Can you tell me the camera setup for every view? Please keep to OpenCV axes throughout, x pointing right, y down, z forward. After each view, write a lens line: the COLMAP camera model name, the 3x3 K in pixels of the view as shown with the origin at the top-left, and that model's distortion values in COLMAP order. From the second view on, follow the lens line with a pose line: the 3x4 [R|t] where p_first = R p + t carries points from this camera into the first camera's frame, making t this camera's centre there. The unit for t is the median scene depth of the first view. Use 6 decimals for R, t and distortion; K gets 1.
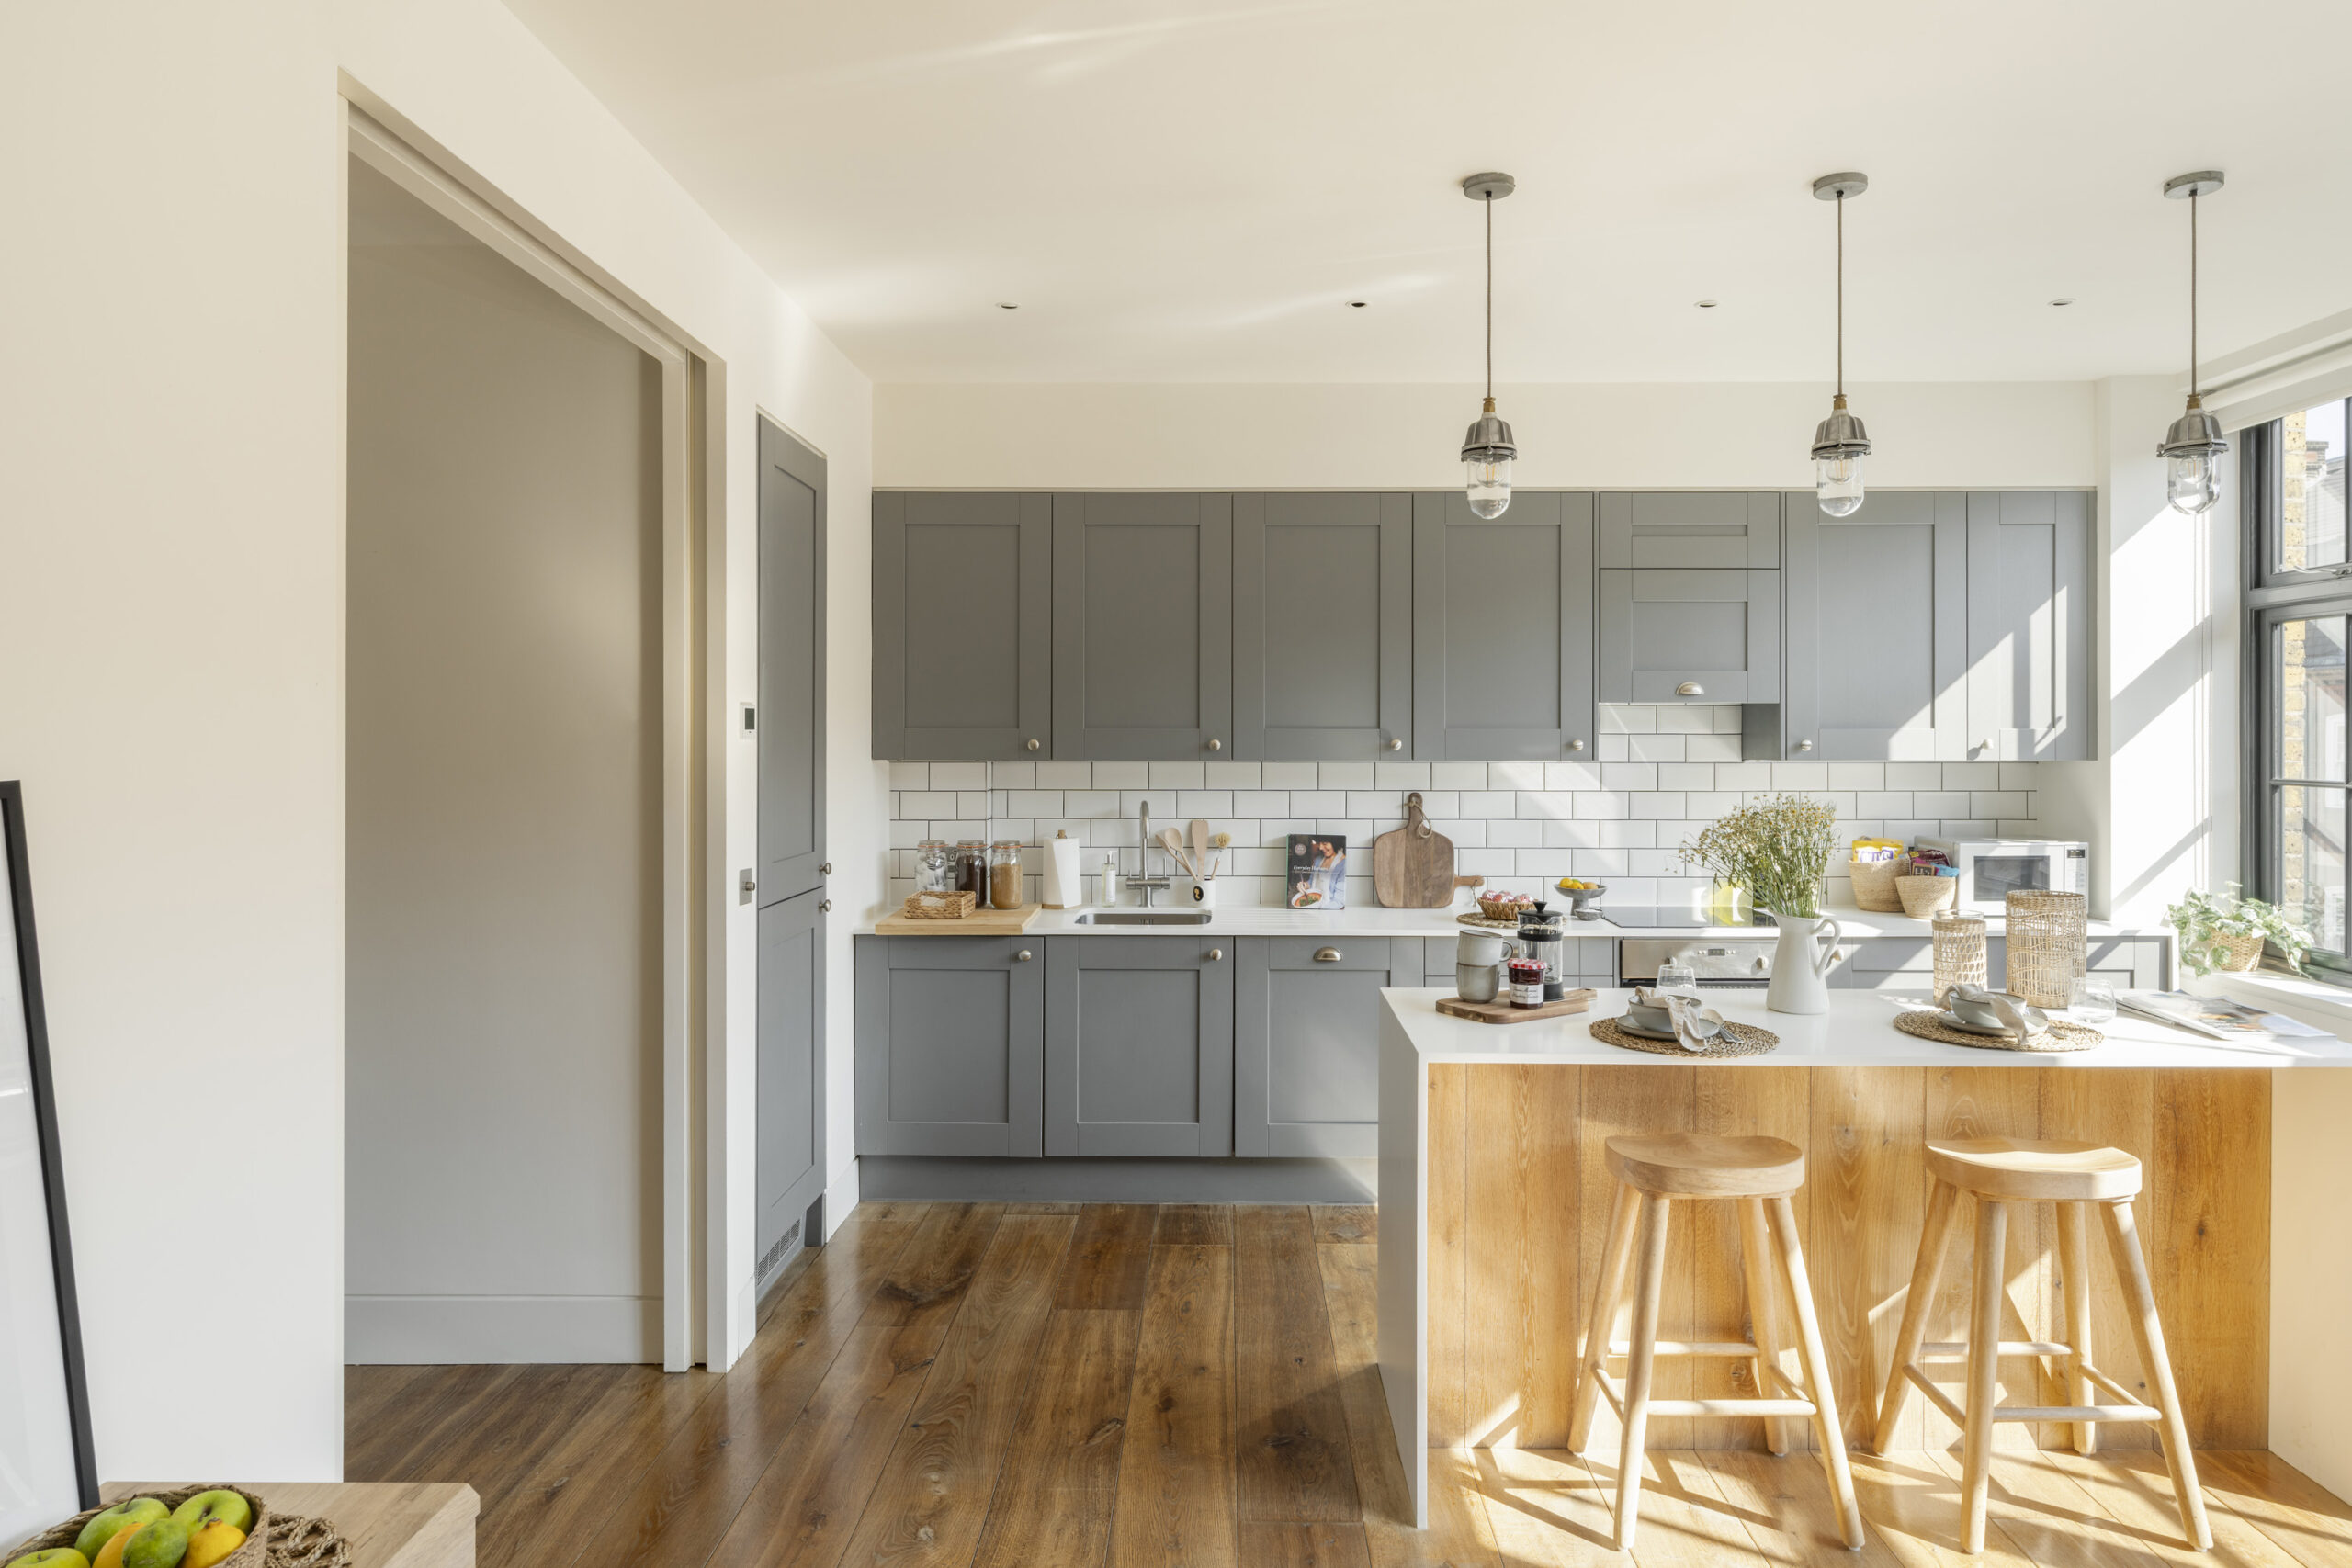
lens RADIAL K [[1375.4, 0, 1184.3], [0, 1375.4, 741.2], [0, 0, 1]] dist [0.000551, 0.000263]
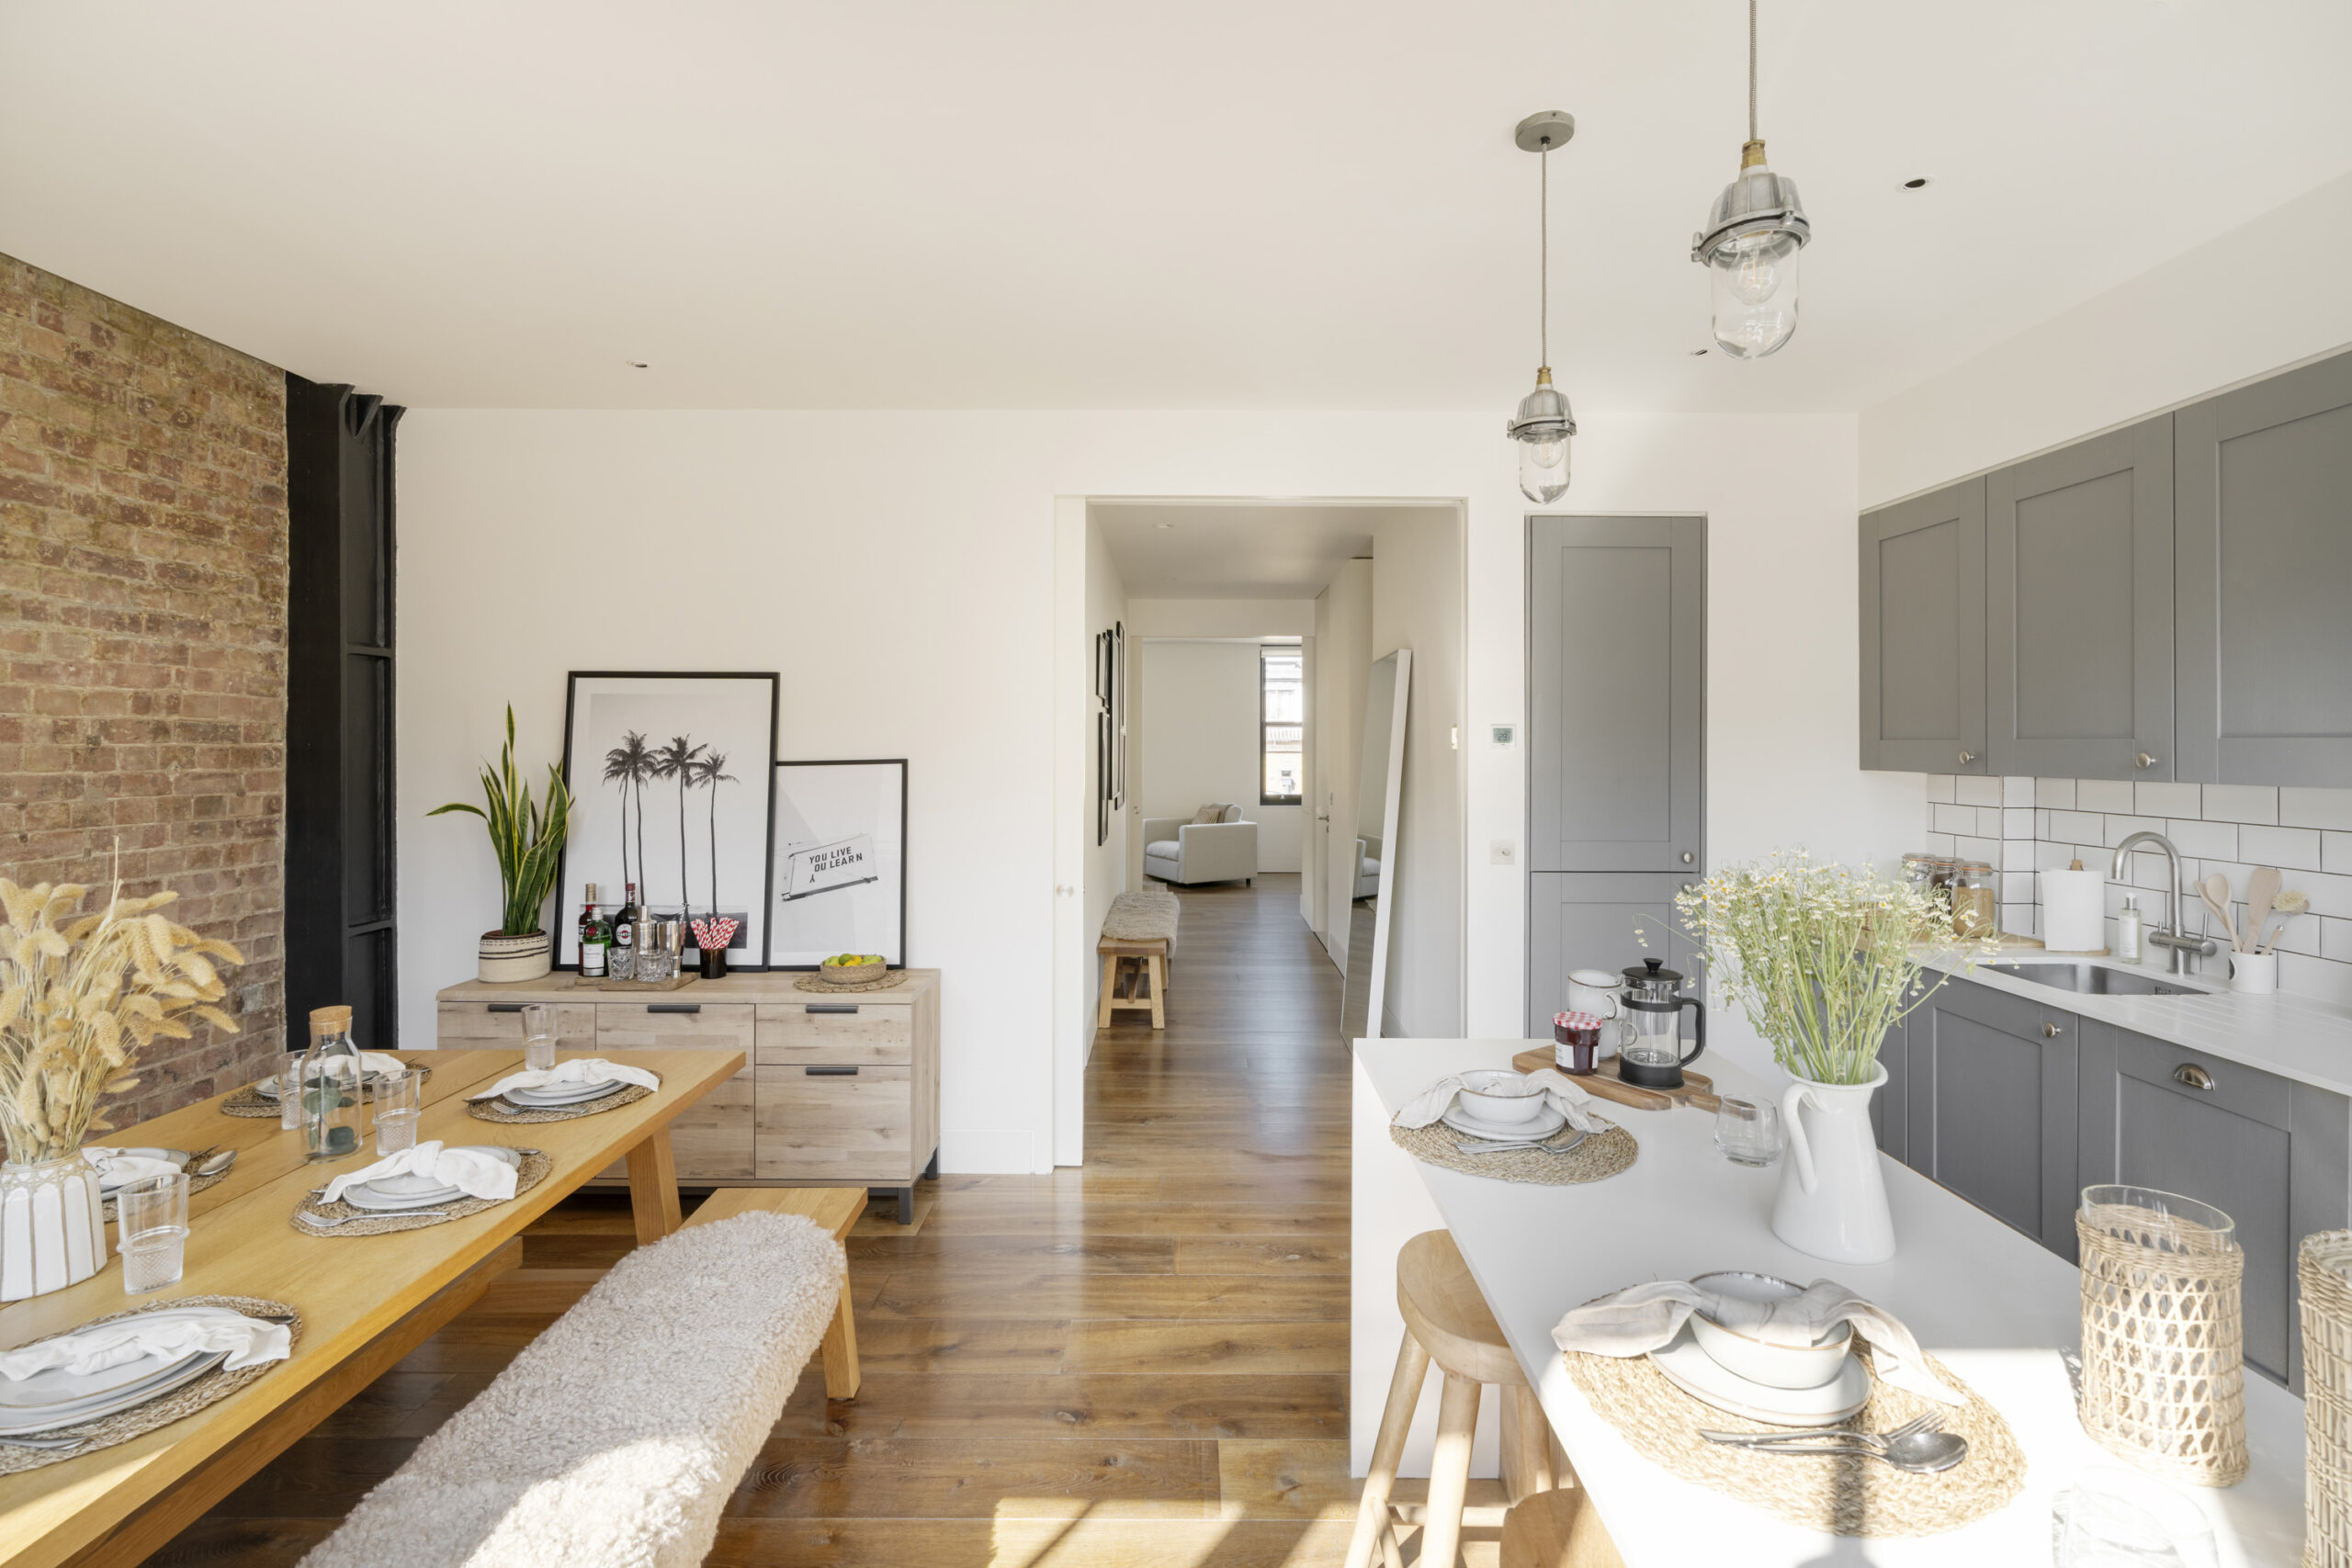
lens RADIAL K [[1028.2, 0, 1214.8], [0, 1028.2, 744.3], [0, 0, 1]] dist [-0.000096, -0.000029]
pose [[0.036688, -0.000174, -0.999327, 0.536200], [-0.003190, 0.999995, -0.000291, -0.003722], [0.999322, 0.003199, 0.036688, 0.467441]]
